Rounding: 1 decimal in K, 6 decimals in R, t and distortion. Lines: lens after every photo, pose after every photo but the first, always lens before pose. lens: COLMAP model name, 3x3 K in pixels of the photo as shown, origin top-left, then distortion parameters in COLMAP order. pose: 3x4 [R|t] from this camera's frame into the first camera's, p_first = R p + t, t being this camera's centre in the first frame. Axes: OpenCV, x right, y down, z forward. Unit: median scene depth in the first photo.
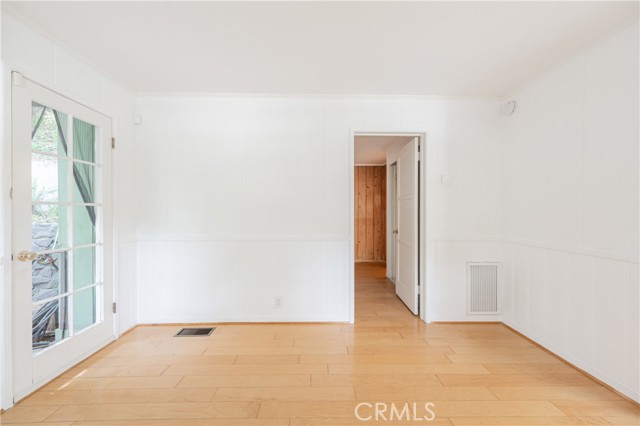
lens RADIAL K [[250.6, 0, 320.6], [0, 250.6, 213.1], [0, 0, 1]] dist [-0.001019, -0.000192]
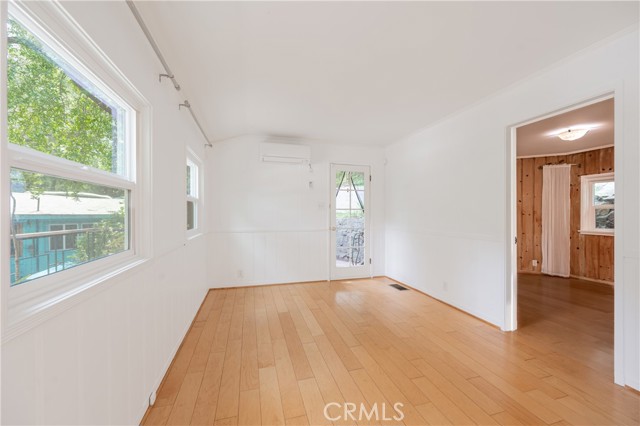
lens RADIAL K [[250.6, 0, 320.6], [0, 250.6, 213.1], [0, 0, 1]] dist [-0.001019, -0.000192]
pose [[0.255455, -0.002859, -0.966817, 0.858806], [-0.005687, 0.999974, -0.004460, 0.007609], [0.966804, 0.006637, 0.255433, 0.095028]]
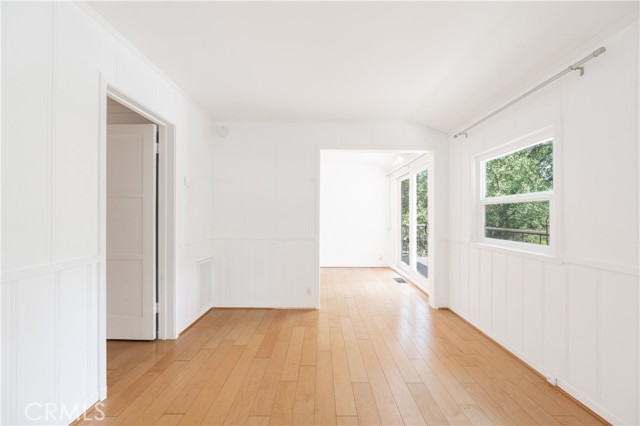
lens RADIAL K [[252.0, 0, 321.2], [0, 252.0, 214.0], [0, 0, 1]] dist [-0.002457, -0.000160]
pose [[0.020967, 0.003884, 0.999773, -0.469294], [0.003022, 0.999988, -0.003948, -0.002286], [-0.999776, 0.003104, 0.020955, 0.462345]]
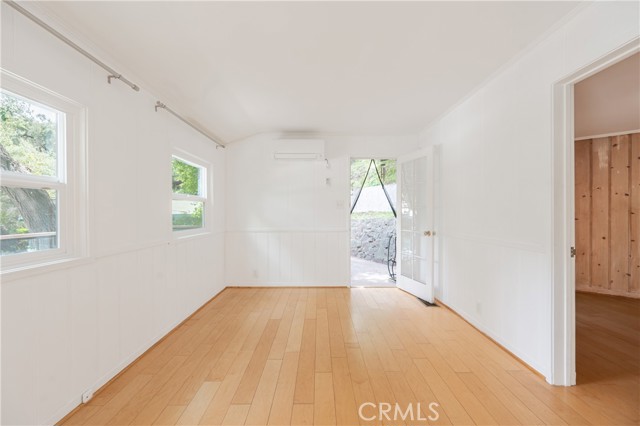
lens RADIAL K [[252.7, 0, 320.0], [0, 252.7, 213.0], [0, 0, 1]] dist [-0.000464, -0.000165]
pose [[-0.014483, -0.001588, -0.999894, 0.782112], [-0.004146, 0.999990, -0.001528, 0.006508], [0.999887, 0.004123, -0.014489, 0.416652]]
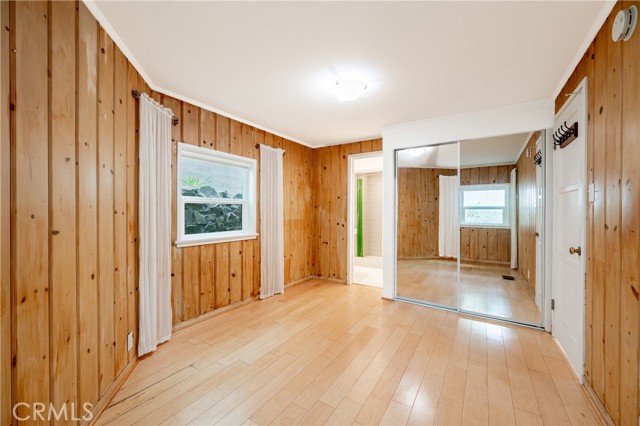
lens RADIAL K [[252.0, 0, 321.2], [0, 252.0, 214.0], [0, 0, 1]] dist [-0.002457, -0.000160]
pose [[0.560874, -0.007452, 0.827867, -0.778572], [0.001121, 0.999965, 0.008242, -0.001078], [-0.827900, -0.003695, 0.560863, 1.245847]]
